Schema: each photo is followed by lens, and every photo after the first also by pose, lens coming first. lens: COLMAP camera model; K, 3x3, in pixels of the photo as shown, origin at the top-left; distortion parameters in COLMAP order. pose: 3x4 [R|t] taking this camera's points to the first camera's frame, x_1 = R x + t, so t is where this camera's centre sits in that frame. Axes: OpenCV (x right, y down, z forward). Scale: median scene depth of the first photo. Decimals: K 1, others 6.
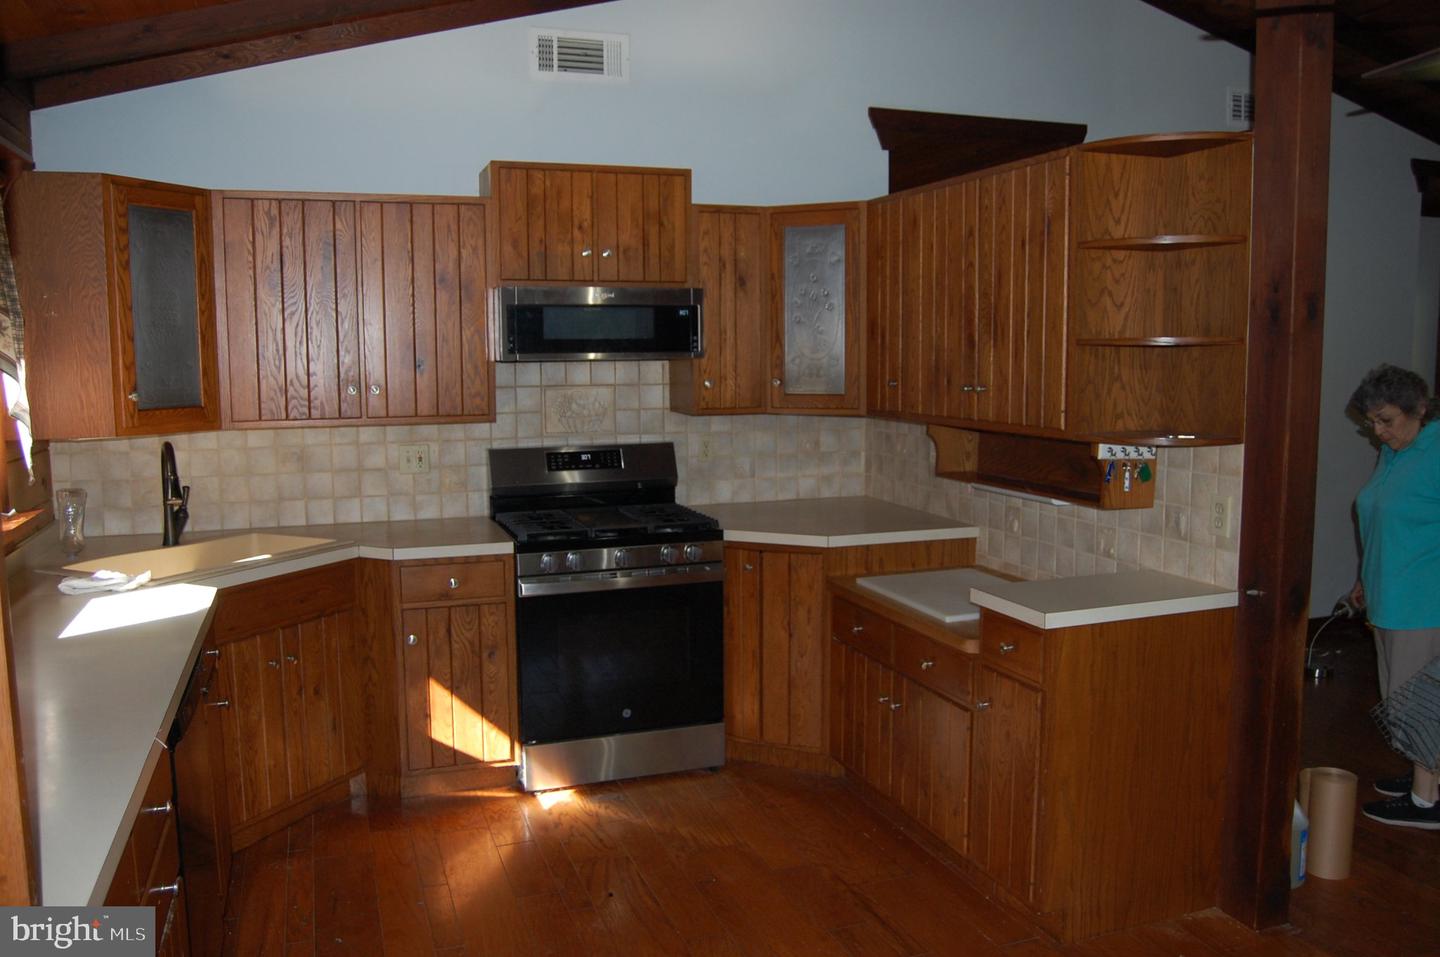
lens RADIAL K [[1128.2, 0, 721.9], [0, 1128.2, 480.2], [0, 0, 1]] dist [-0.096195, 0.041694]
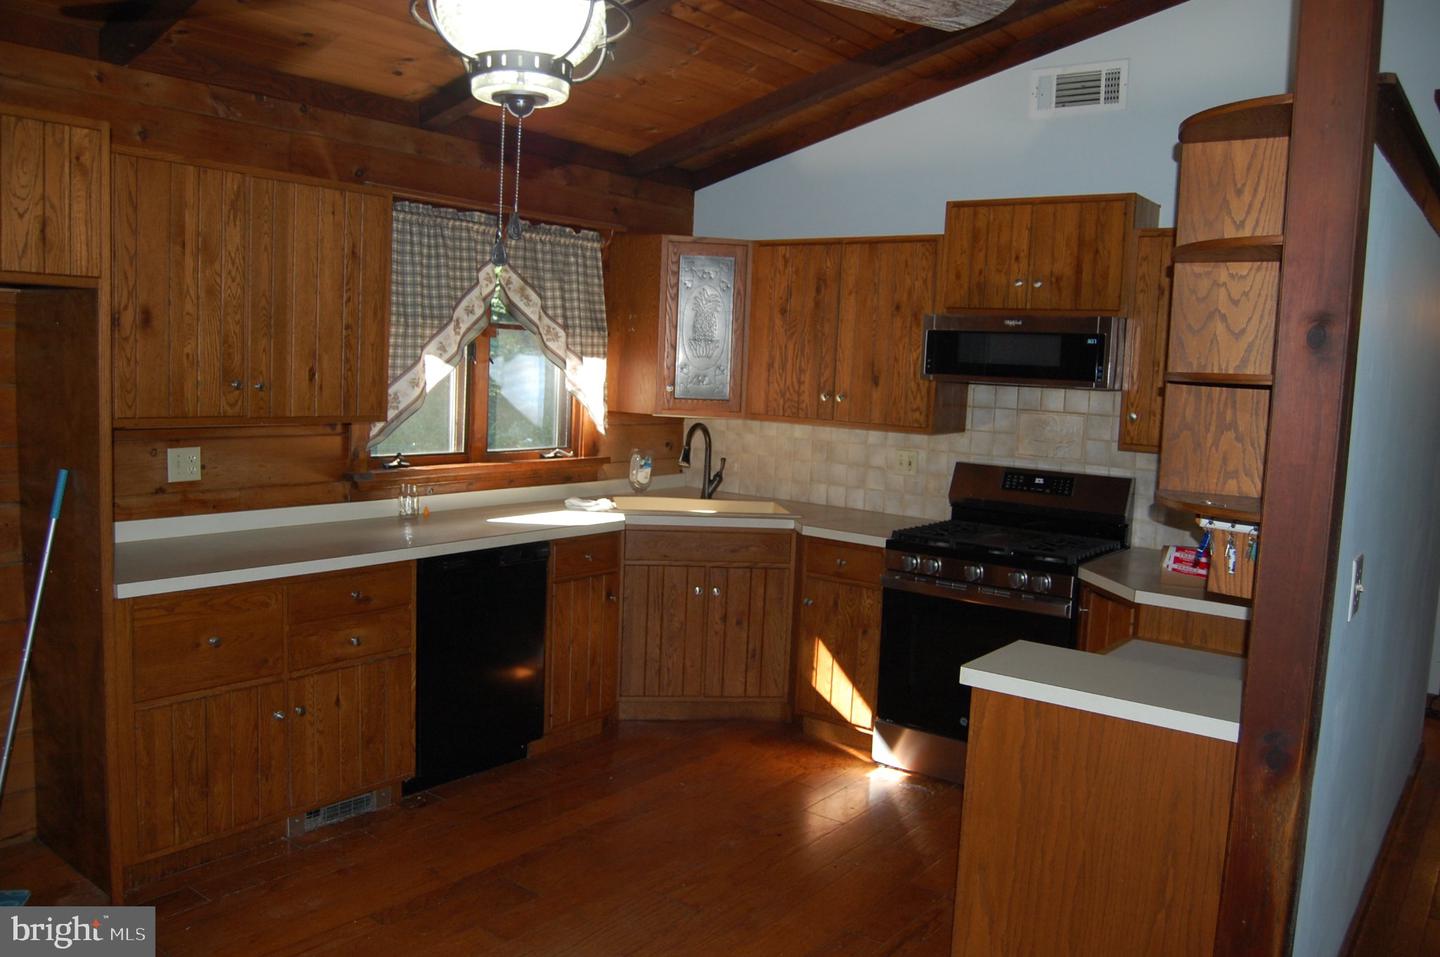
lens RADIAL K [[1128.2, 0, 721.8], [0, 1128.2, 478.6], [0, 0, 1]] dist [-0.096195, 0.041694]
pose [[0.540526, 0.116934, -0.833161, 0.625594], [-0.142063, 0.988760, 0.046607, -0.031508], [0.829246, 0.093169, 0.551063, 0.217868]]
